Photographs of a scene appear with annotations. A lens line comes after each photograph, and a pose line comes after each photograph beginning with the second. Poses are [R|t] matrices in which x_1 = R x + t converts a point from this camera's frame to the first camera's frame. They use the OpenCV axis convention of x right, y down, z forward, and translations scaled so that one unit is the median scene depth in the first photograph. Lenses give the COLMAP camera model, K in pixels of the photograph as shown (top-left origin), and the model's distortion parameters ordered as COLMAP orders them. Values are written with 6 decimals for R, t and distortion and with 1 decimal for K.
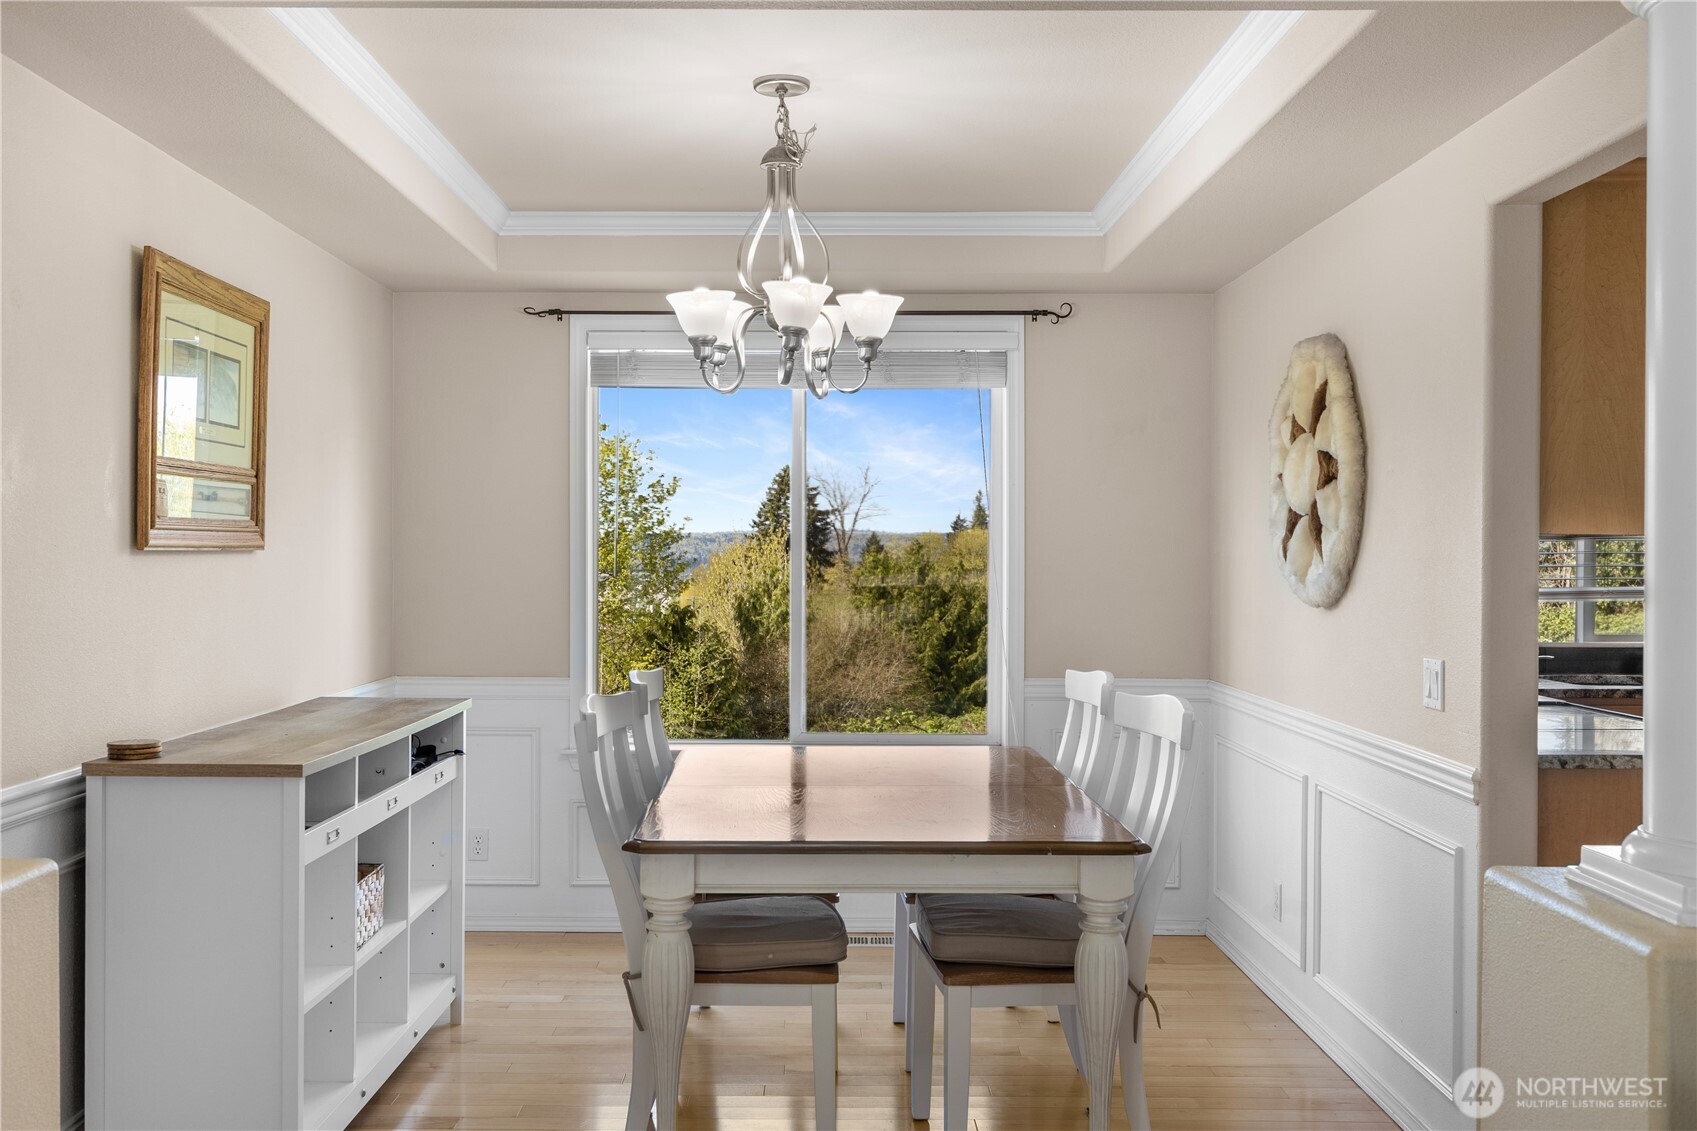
lens RADIAL K [[1644.6, 0, 795.2], [0, 1644.6, 568.7], [0, 0, 1]] dist [0.005958, 0.010649]
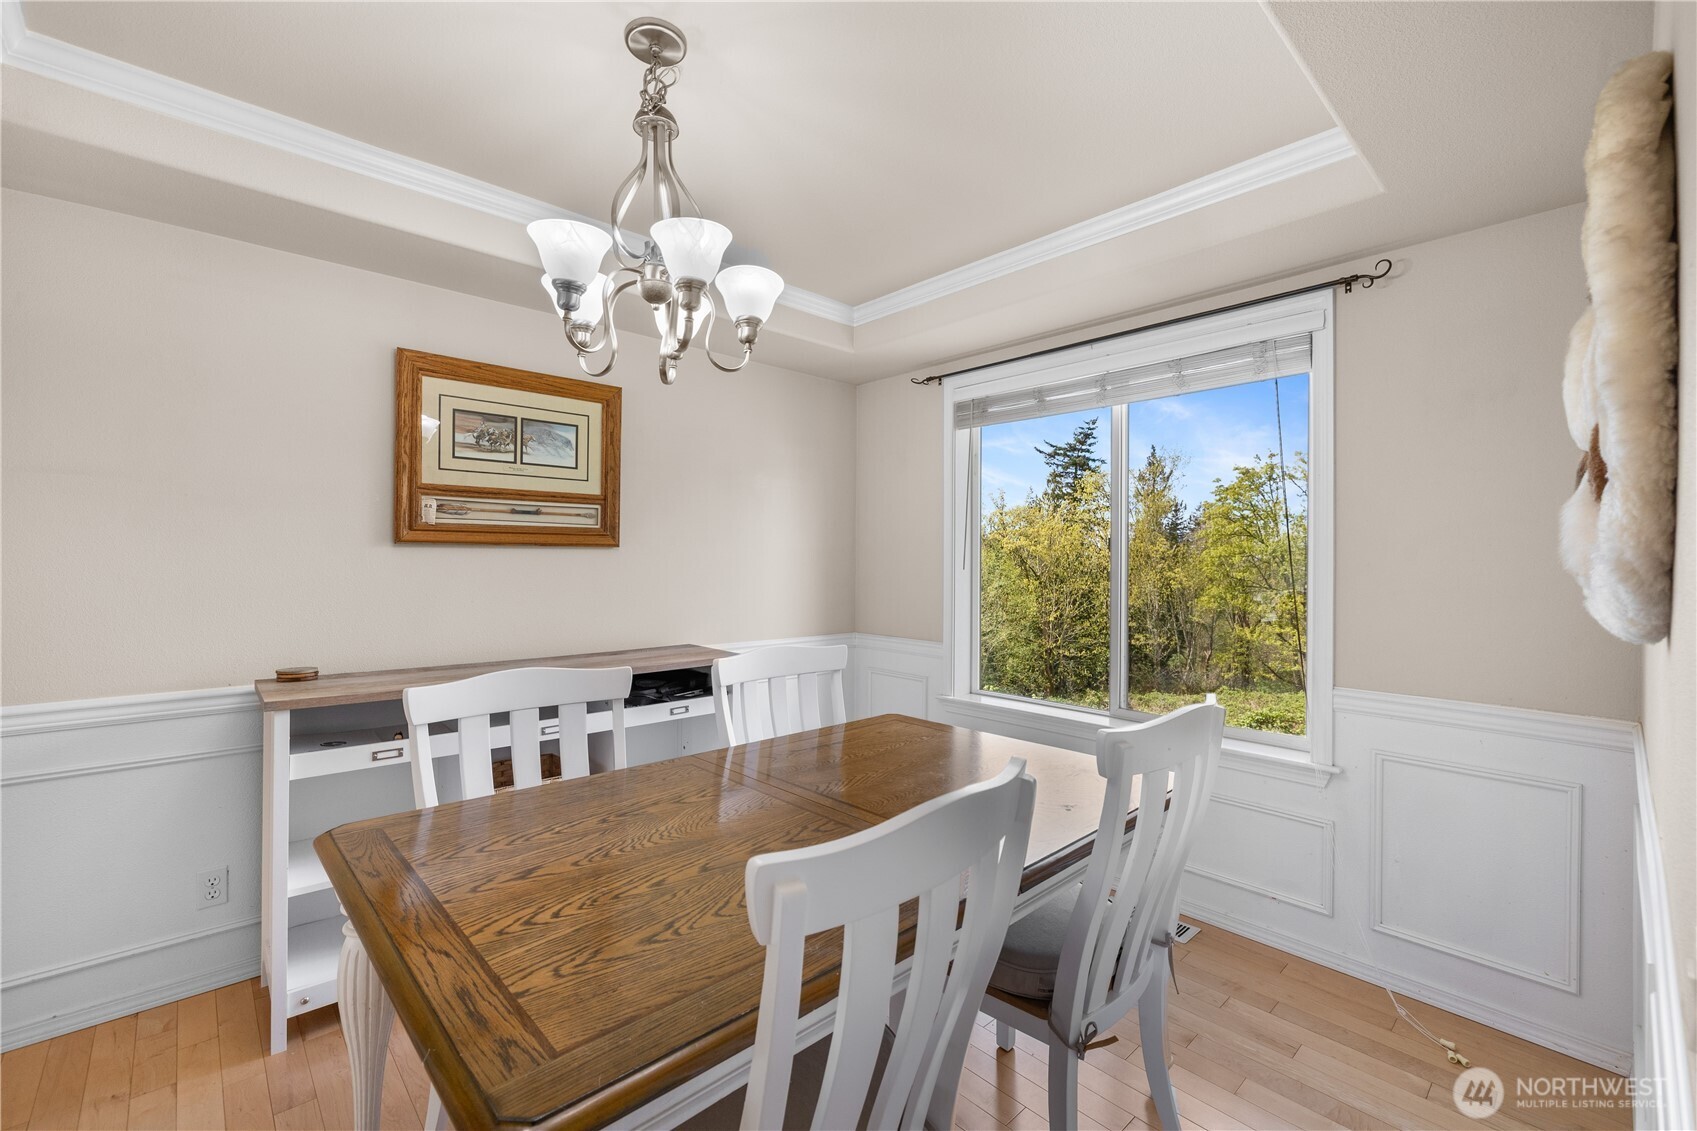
lens RADIAL K [[716.7, 0, 845.6], [0, 716.7, 567.4], [0, 0, 1]] dist [-0.001044, 0.000300]
pose [[0.686797, 0.009242, -0.726790, 0.325006], [-0.013141, 0.999914, 0.000296, 0.004669], [0.726730, 0.009347, 0.686860, 0.711742]]
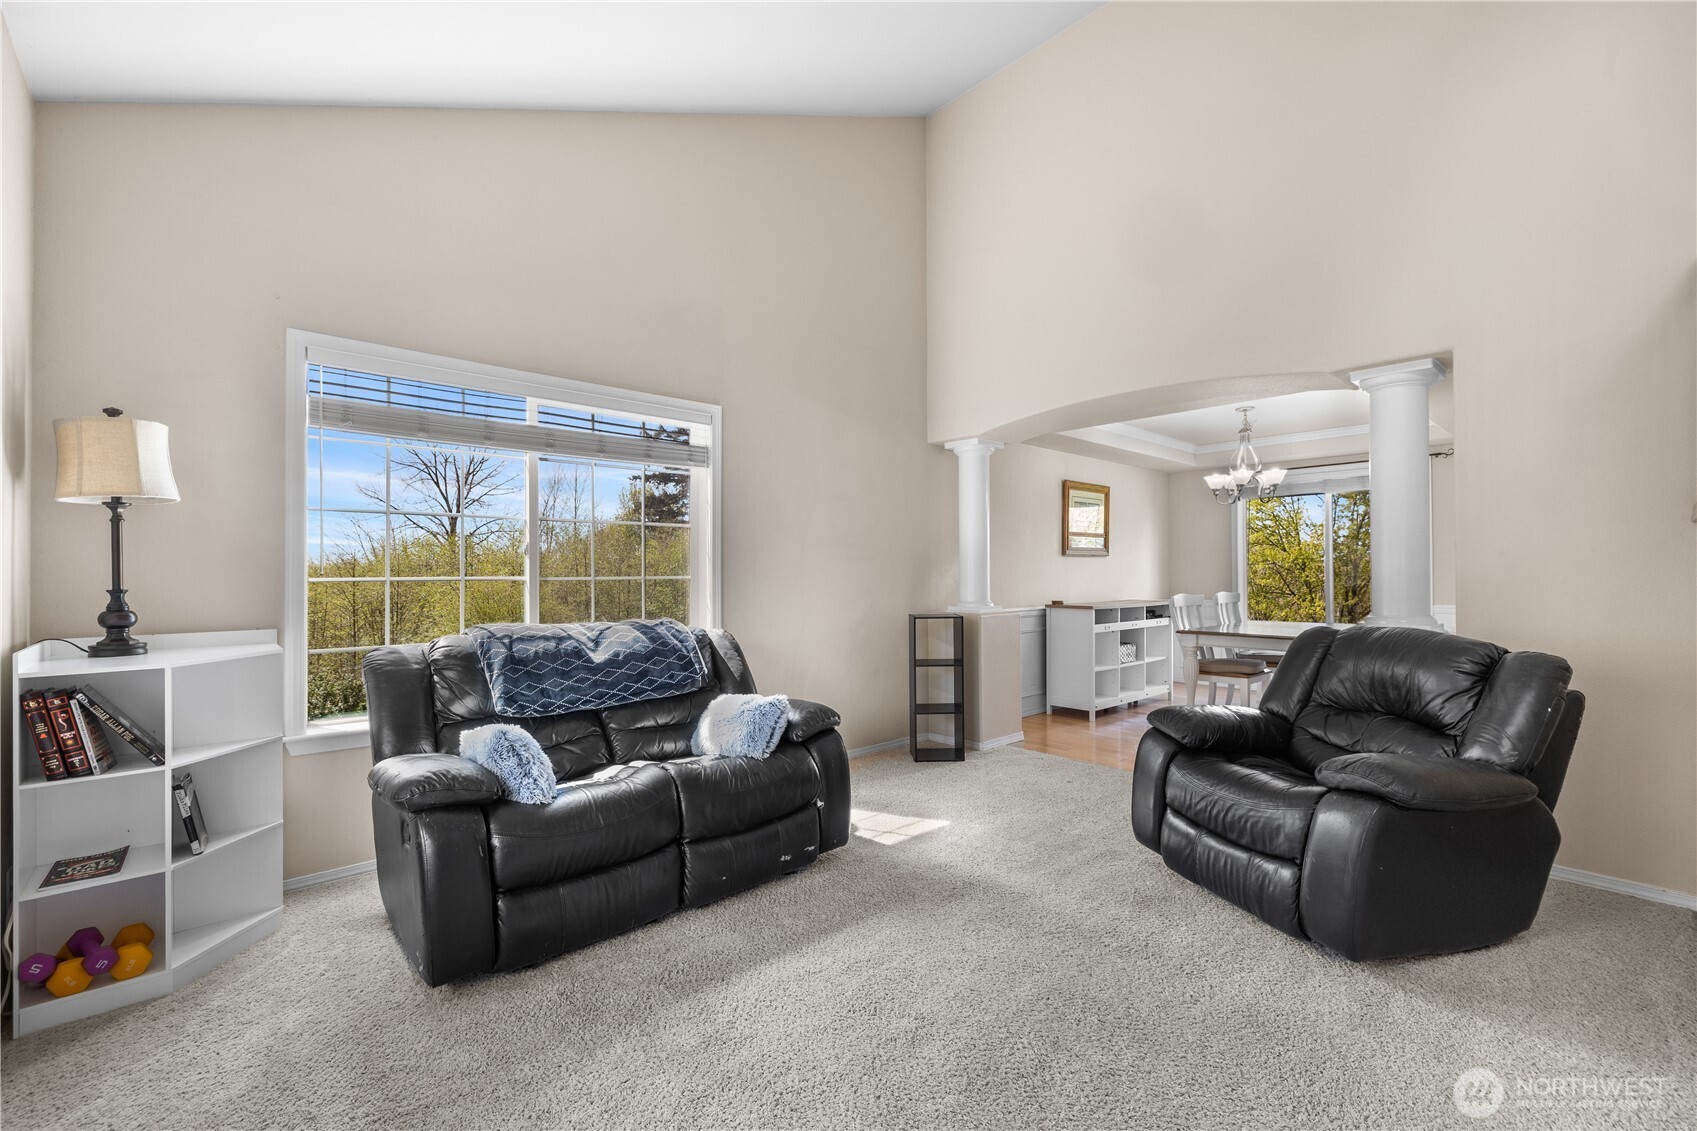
lens RADIAL K [[728.2, 0, 841.3], [0, 728.2, 570.9], [0, 0, 1]] dist [0.000076, -0.000001]
pose [[0.683628, -0.011138, -0.729745, 0.440586], [0.000713, 0.999893, -0.014594, 0.043891], [0.729830, 0.009457, 0.683563, -0.508734]]
